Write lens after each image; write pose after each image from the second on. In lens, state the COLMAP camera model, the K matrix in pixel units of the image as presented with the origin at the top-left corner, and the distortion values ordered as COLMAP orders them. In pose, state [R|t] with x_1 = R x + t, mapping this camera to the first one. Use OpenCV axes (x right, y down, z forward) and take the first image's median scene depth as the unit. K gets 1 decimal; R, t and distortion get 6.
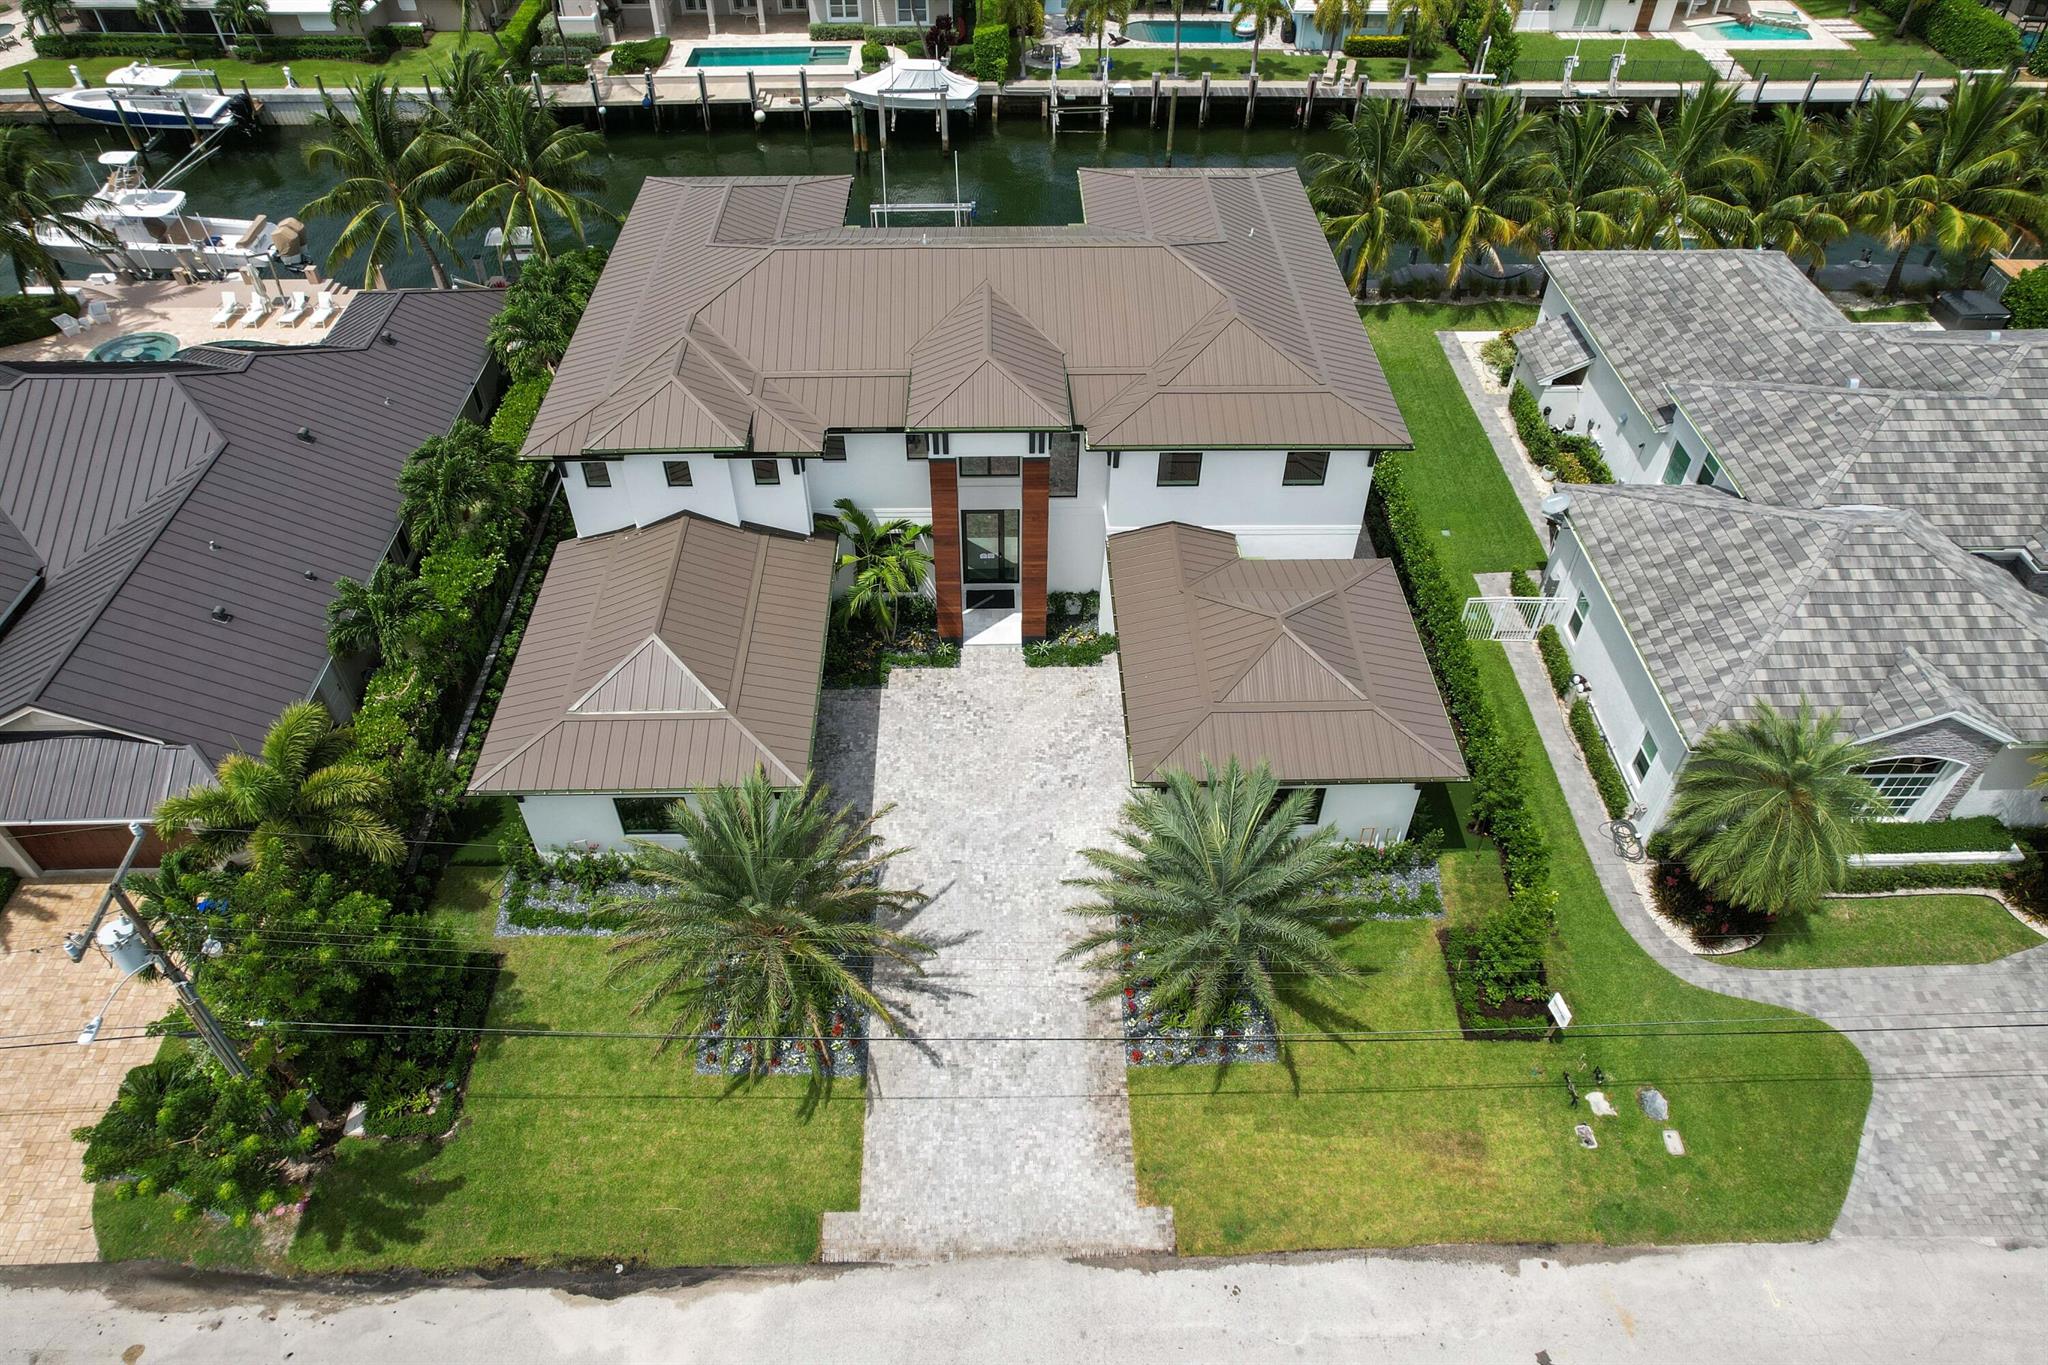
lens RADIAL K [[1308.2, 0, 1022.7], [0, 1308.2, 700.9], [0, 0, 1]] dist [-0.080436, 0.071848]
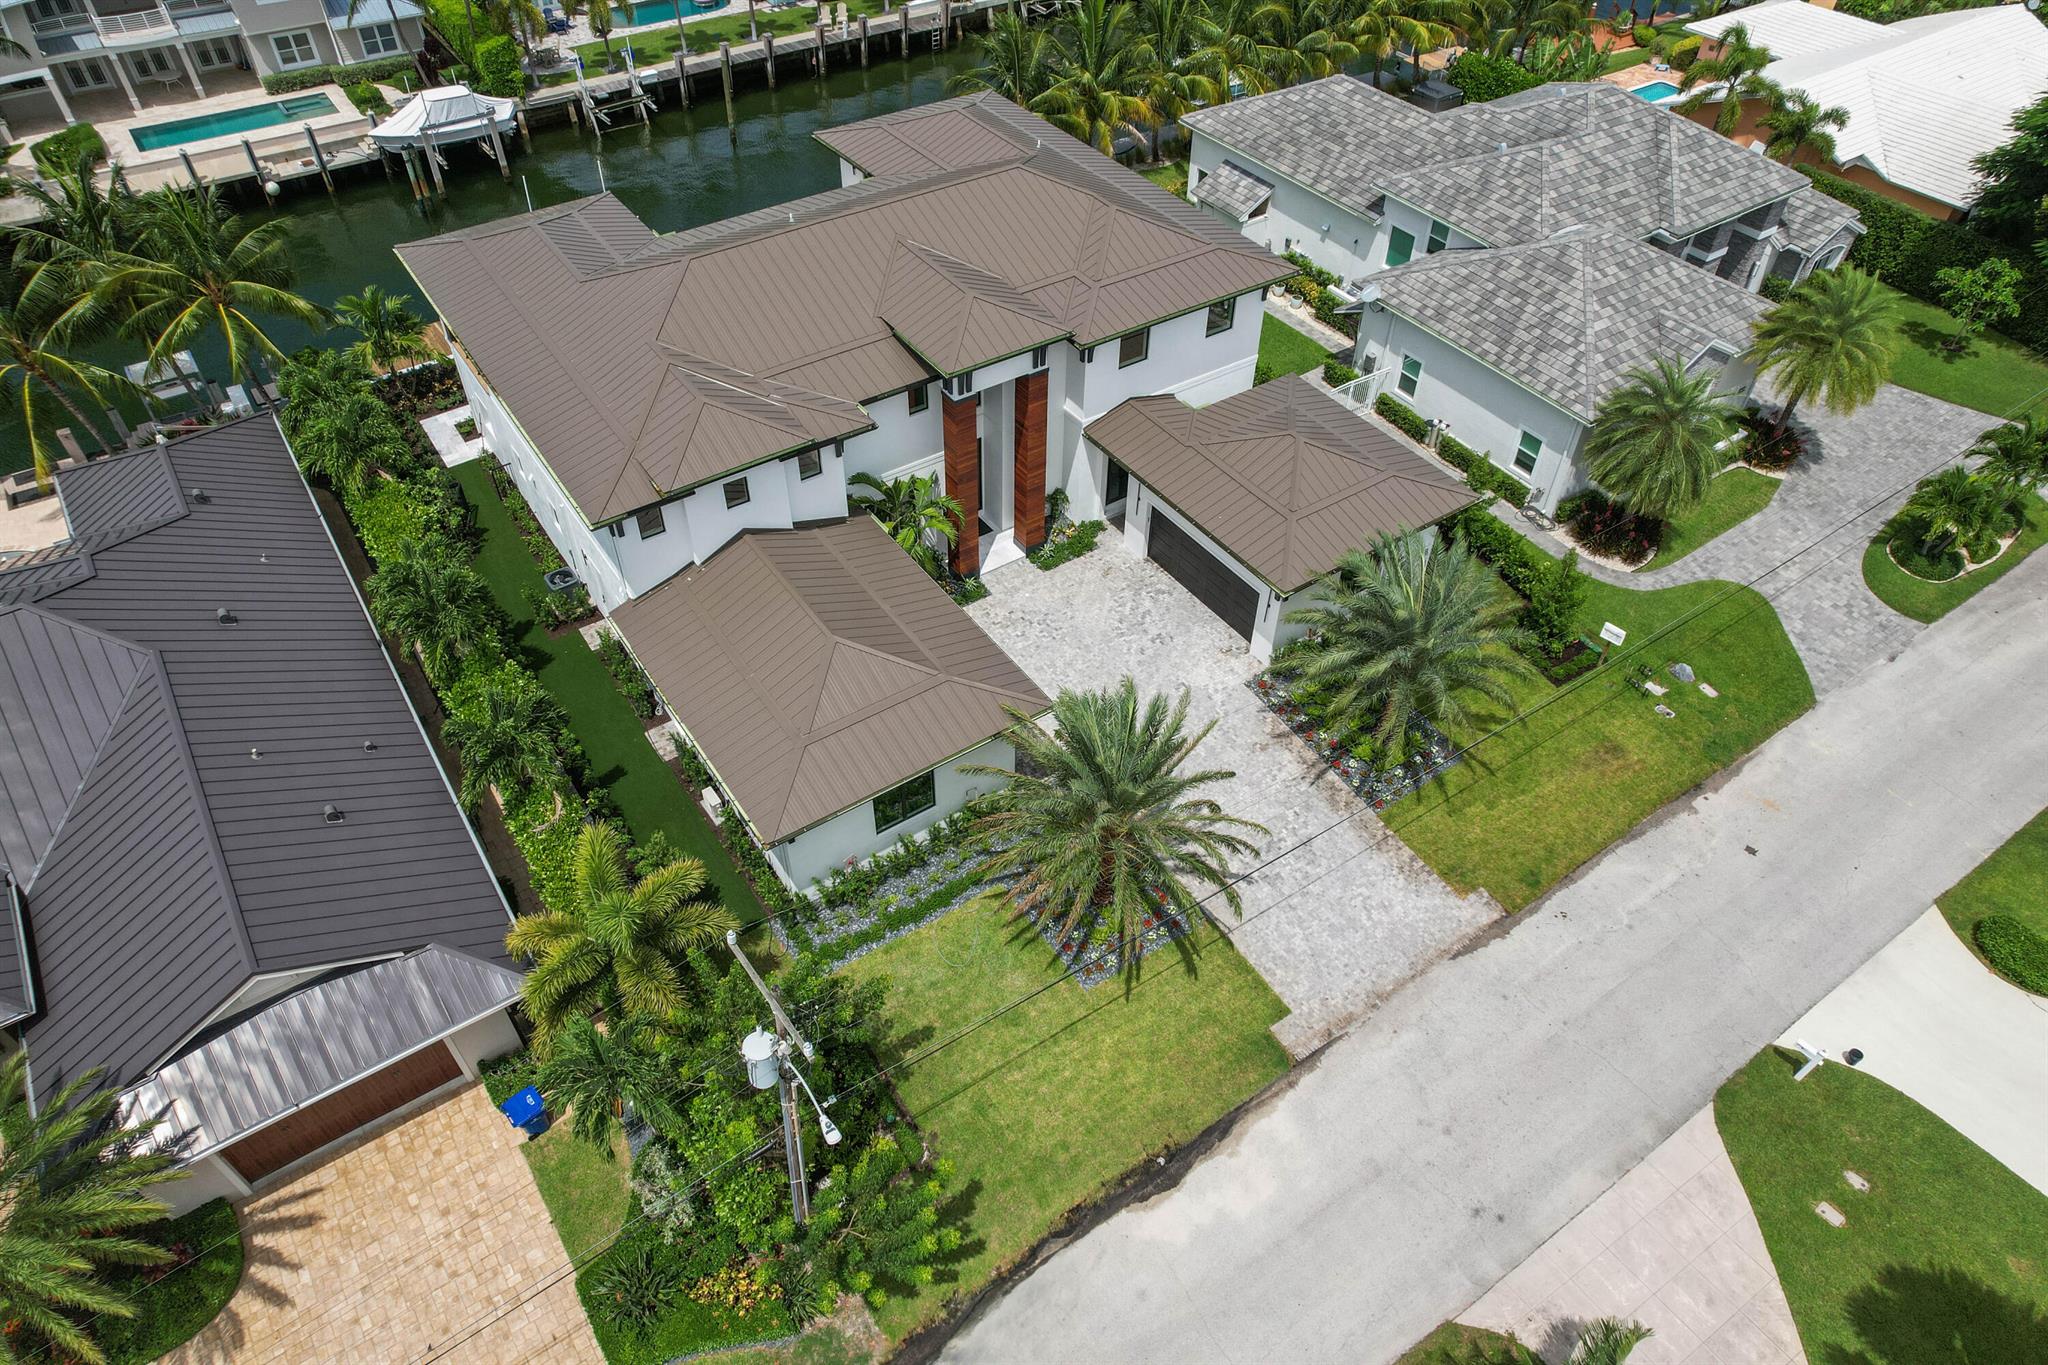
lens RADIAL K [[1308.2, 0, 1022.6], [0, 1308.2, 700.8], [0, 0, 1]] dist [-0.080436, 0.071848]
pose [[0.838755, -0.385855, 0.384195, -0.522256], [0.378146, 0.920450, 0.098879, -0.046195], [-0.391785, 0.062347, 0.917942, 0.026049]]
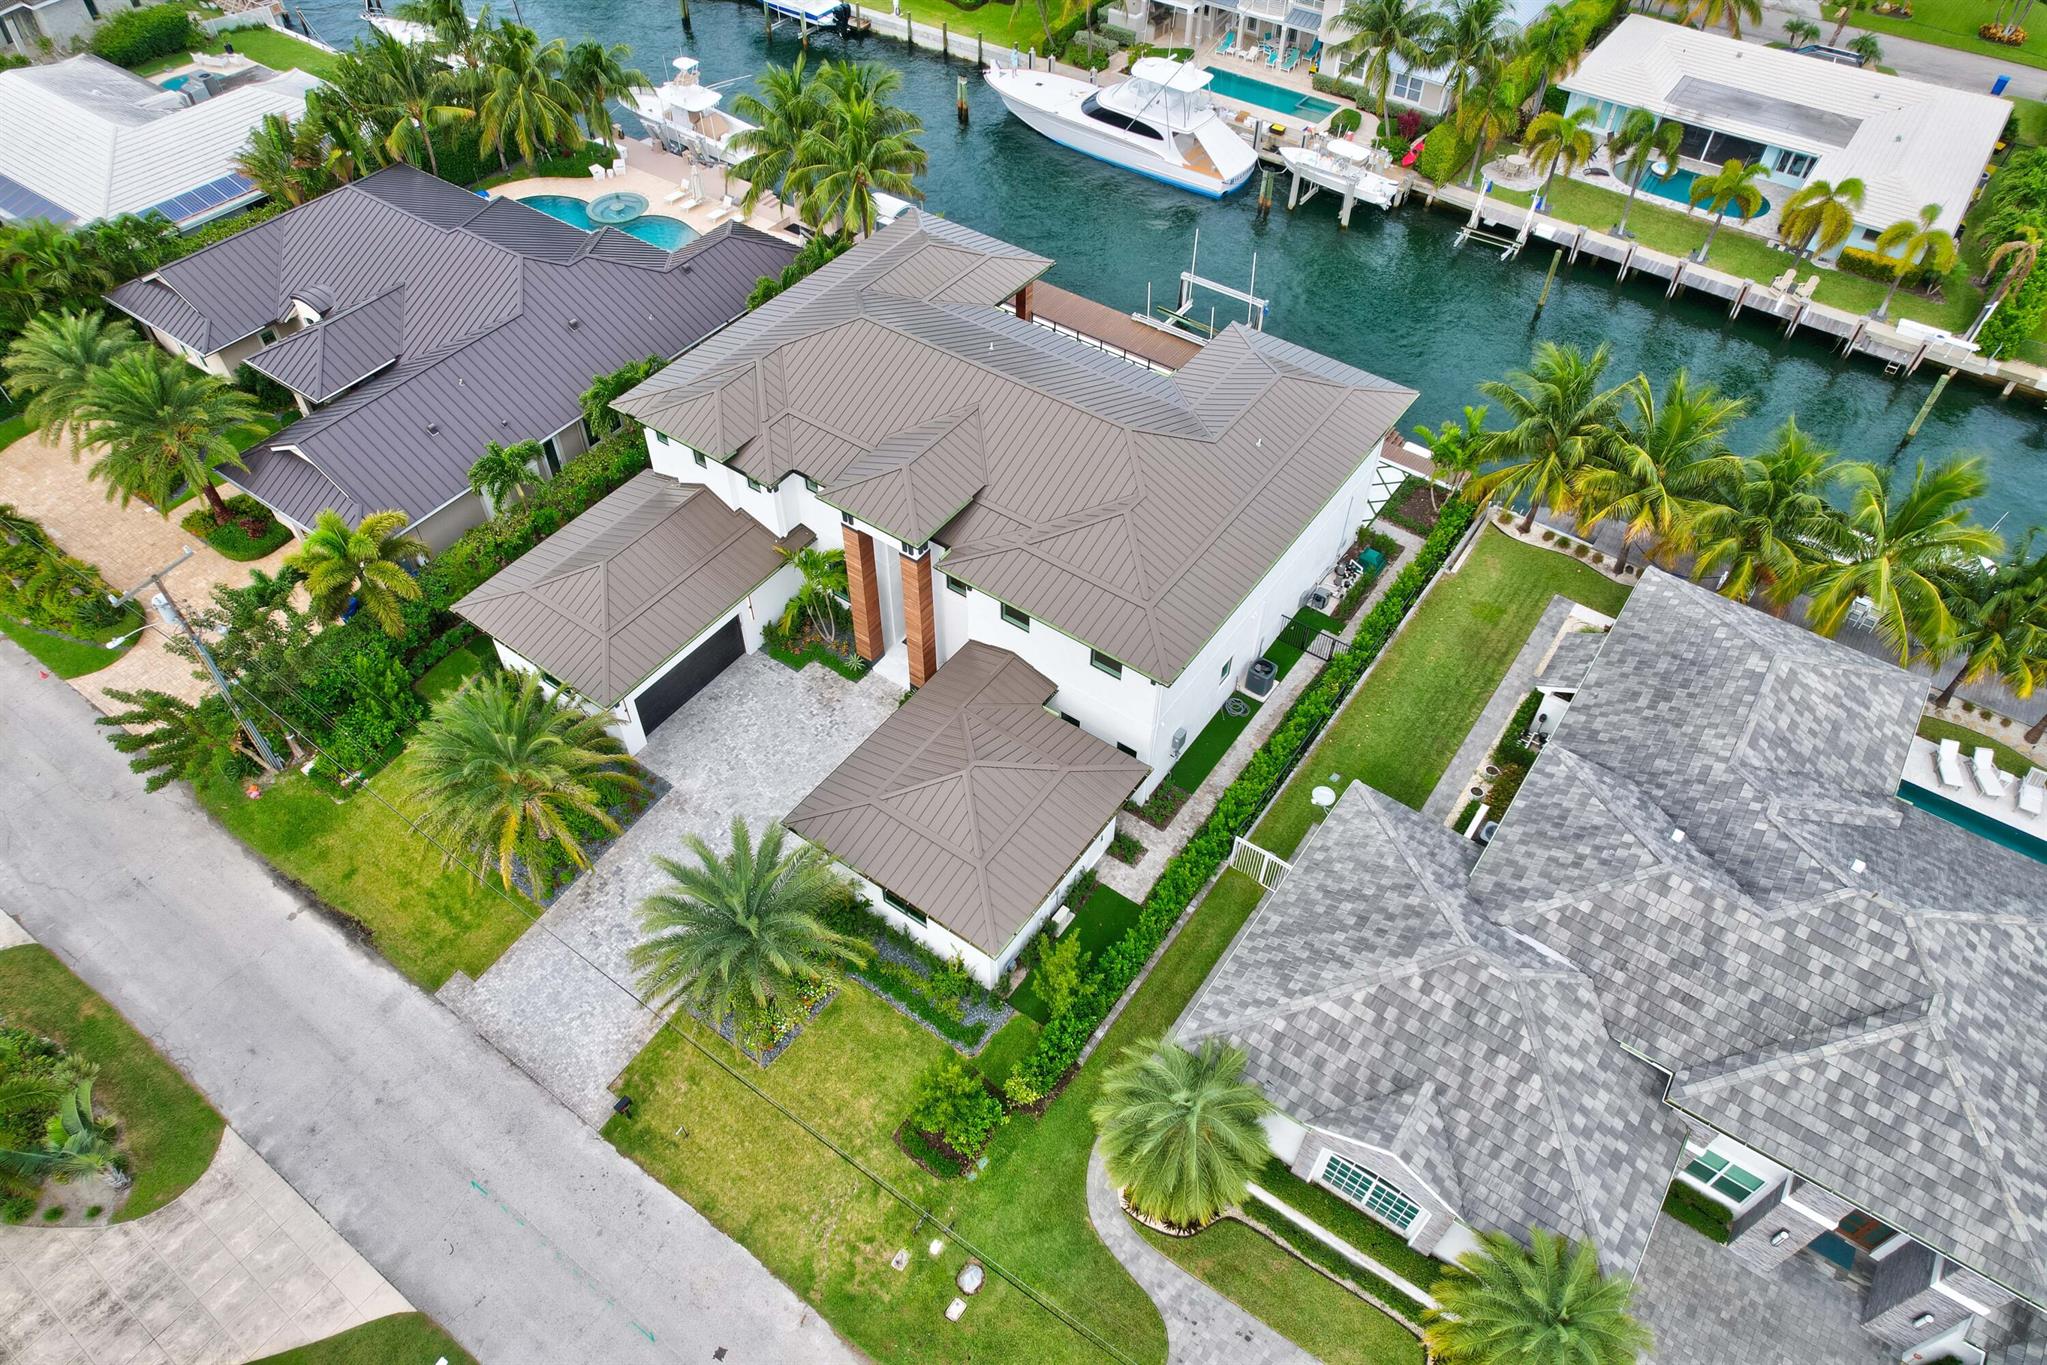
lens RADIAL K [[1307.5, 0, 1023.5], [0, 1307.5, 696.6], [0, 0, 1]] dist [-0.080436, 0.071848]
pose [[0.803000, 0.449570, -0.391251, 0.633520], [-0.425021, 0.892183, 0.152862, -0.301291], [0.417790, 0.043542, 0.907500, -0.060413]]
